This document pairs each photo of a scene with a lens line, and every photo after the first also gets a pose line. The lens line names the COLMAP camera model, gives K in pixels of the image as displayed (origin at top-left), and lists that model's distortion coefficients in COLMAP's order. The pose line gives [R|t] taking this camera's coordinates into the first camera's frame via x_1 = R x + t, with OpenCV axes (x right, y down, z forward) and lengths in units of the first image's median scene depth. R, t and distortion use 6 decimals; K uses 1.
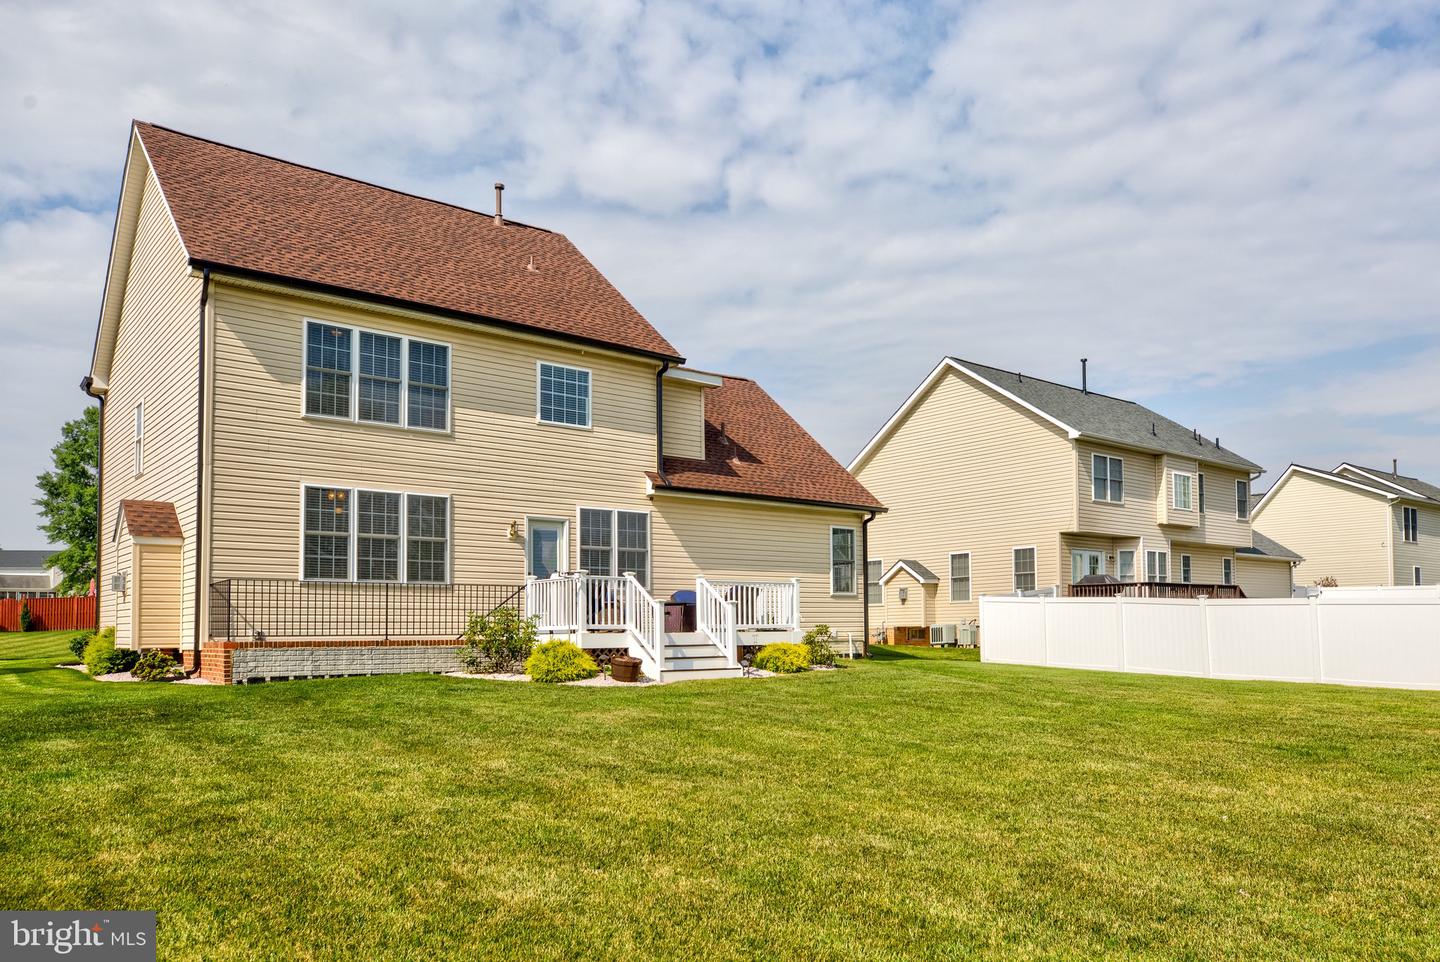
lens RADIAL K [[1004.7, 0, 747.7], [0, 1004.7, 487.5], [0, 0, 1]] dist [0.000218, 0.004380]
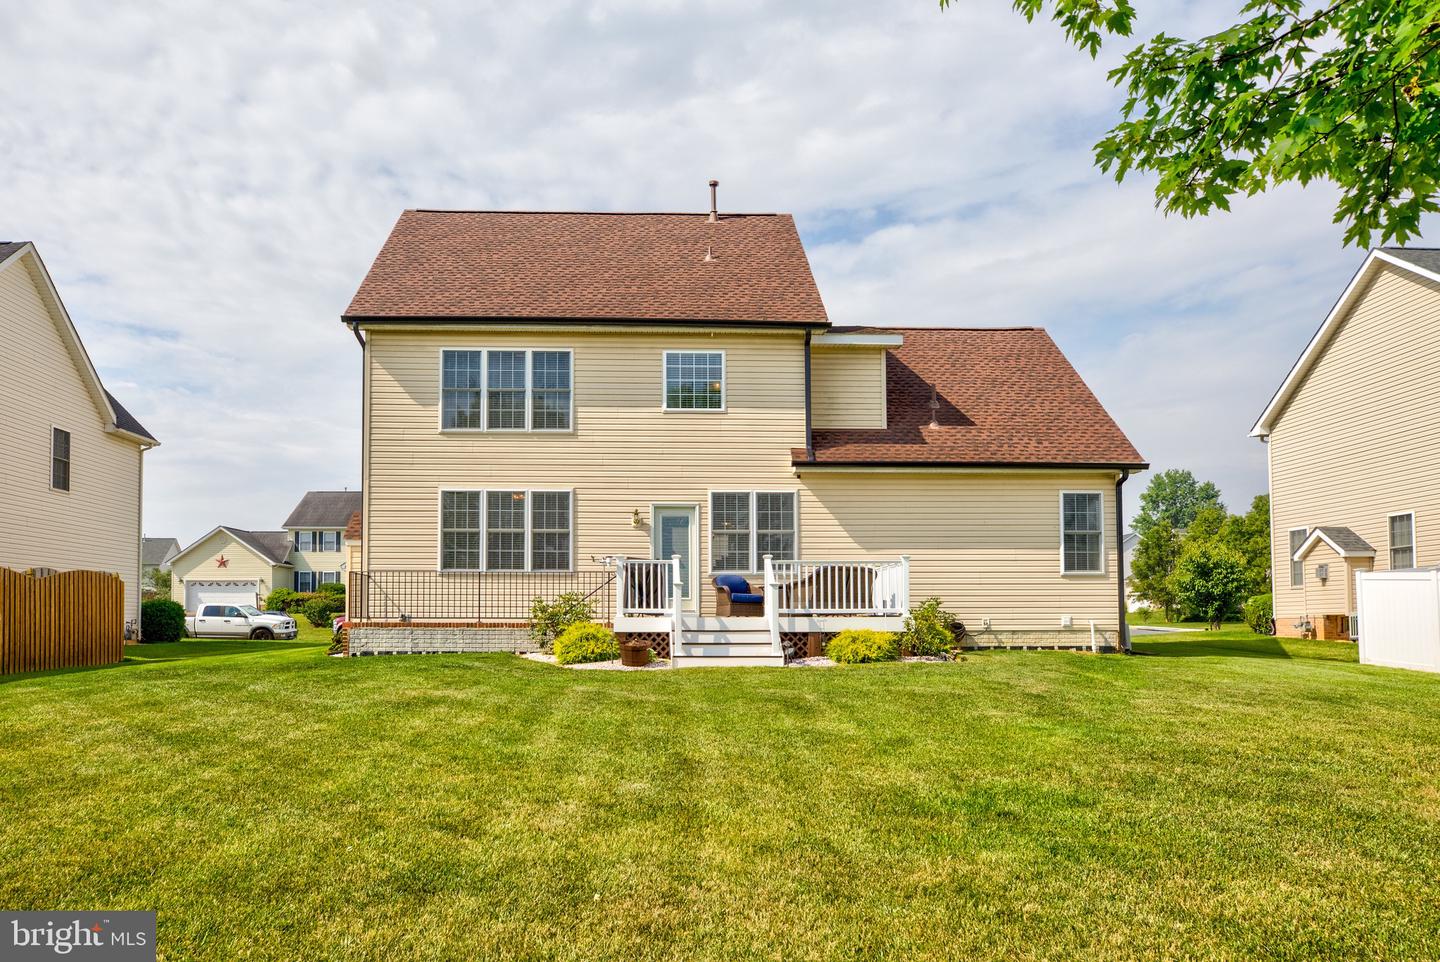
lens RADIAL K [[1004.7, 0, 723.1], [0, 1004.7, 493.6], [0, 0, 1]] dist [0.000218, 0.004380]
pose [[0.799276, -0.069570, -0.596923, 0.439087], [0.079009, 0.996820, -0.010385, 0.033595], [0.595747, -0.038862, 0.802231, 0.215126]]
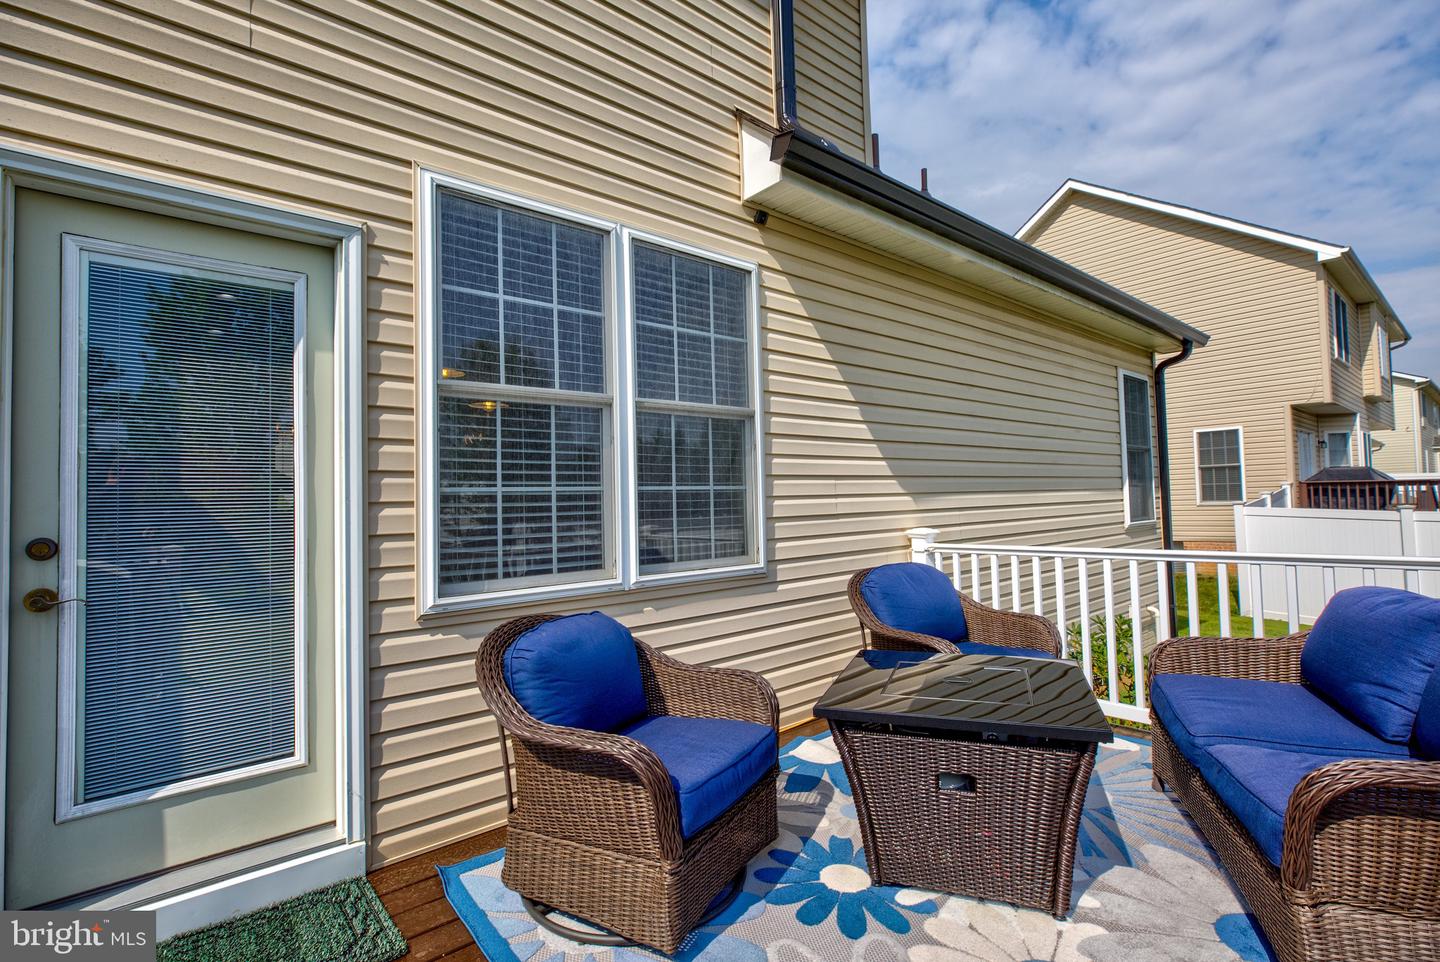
lens RADIAL K [[655.5, 0, 720.8], [0, 655.5, 473.6], [0, 0, 1]] dist [-0.011290, -0.000713]
pose [[0.999902, -0.011850, -0.007454, -0.113220], [0.012554, 0.994619, 0.102832, 0.064364], [0.006195, -0.102916, 0.994671, 0.881408]]
